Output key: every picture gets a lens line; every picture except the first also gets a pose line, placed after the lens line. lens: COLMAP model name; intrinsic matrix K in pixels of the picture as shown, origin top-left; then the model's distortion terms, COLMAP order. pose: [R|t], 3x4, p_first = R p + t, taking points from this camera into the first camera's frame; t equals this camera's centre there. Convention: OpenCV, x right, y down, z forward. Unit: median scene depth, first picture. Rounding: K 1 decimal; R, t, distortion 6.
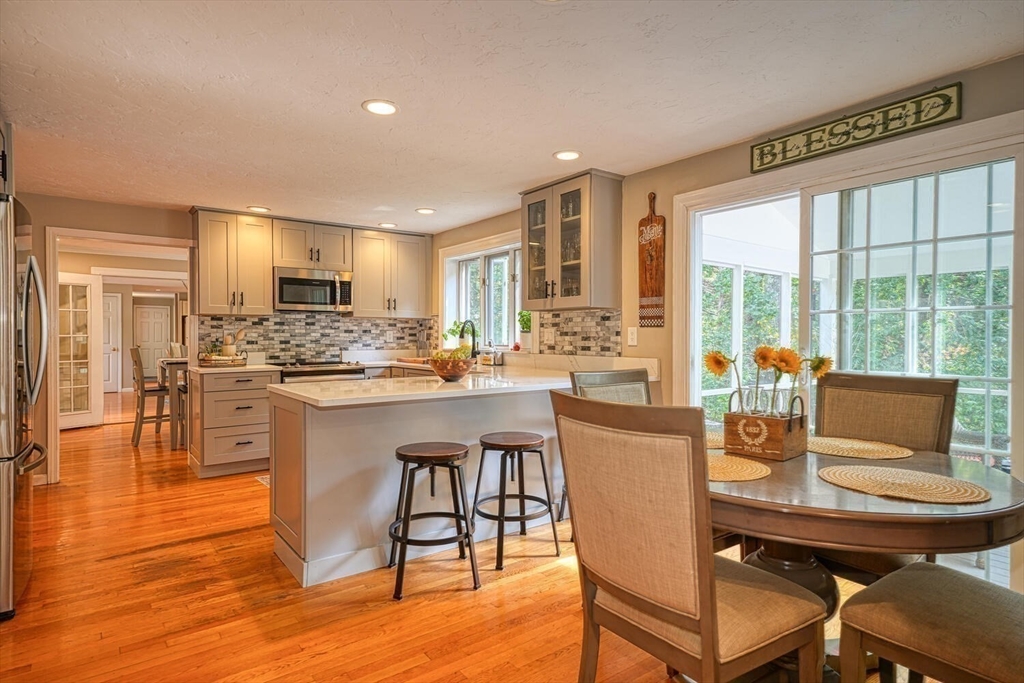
lens RADIAL K [[582.8, 0, 503.3], [0, 582.8, 338.5], [0, 0, 1]] dist [0.014745, -0.001525]
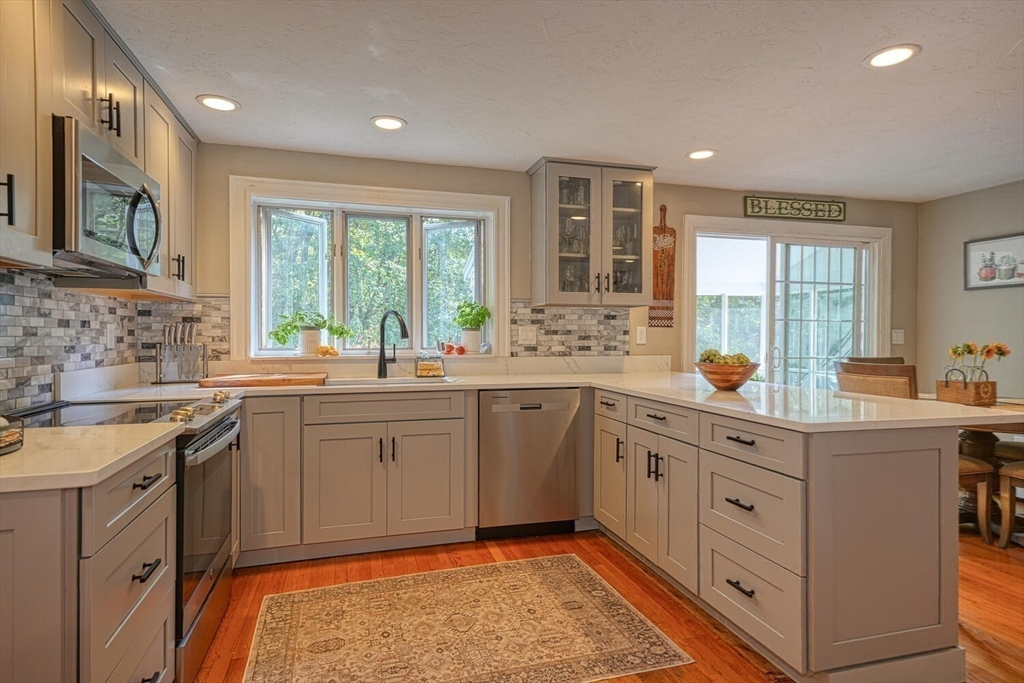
lens RADIAL K [[557.6, 0, 507.8], [0, 557.6, 335.3], [0, 0, 1]] dist [0.016995, -0.003031]
pose [[0.318770, -0.001409, 0.947831, -0.712848], [0.002902, 0.999996, 0.000510, -0.004430], [-0.947828, 0.002588, 0.318773, 0.799260]]
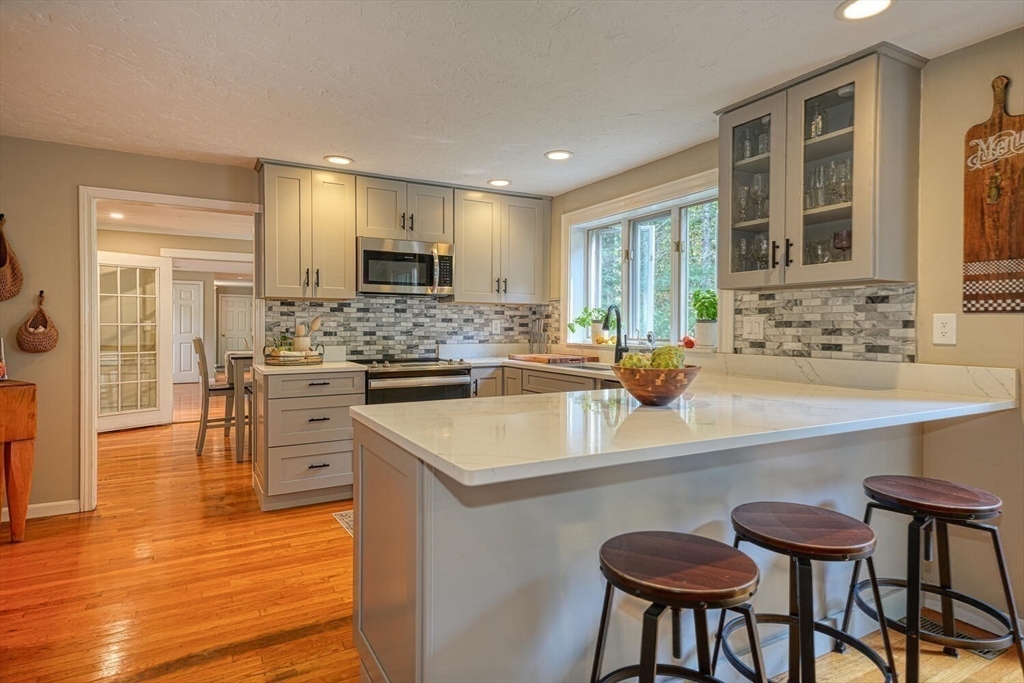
lens RADIAL K [[557.6, 0, 507.3], [0, 557.6, 327.3], [0, 0, 1]] dist [0.016995, -0.003031]
pose [[0.994632, 0.004160, -0.103396, -0.141200], [-0.004384, 0.999989, -0.001936, -0.001937], [0.103387, 0.002379, 0.994638, 0.340839]]
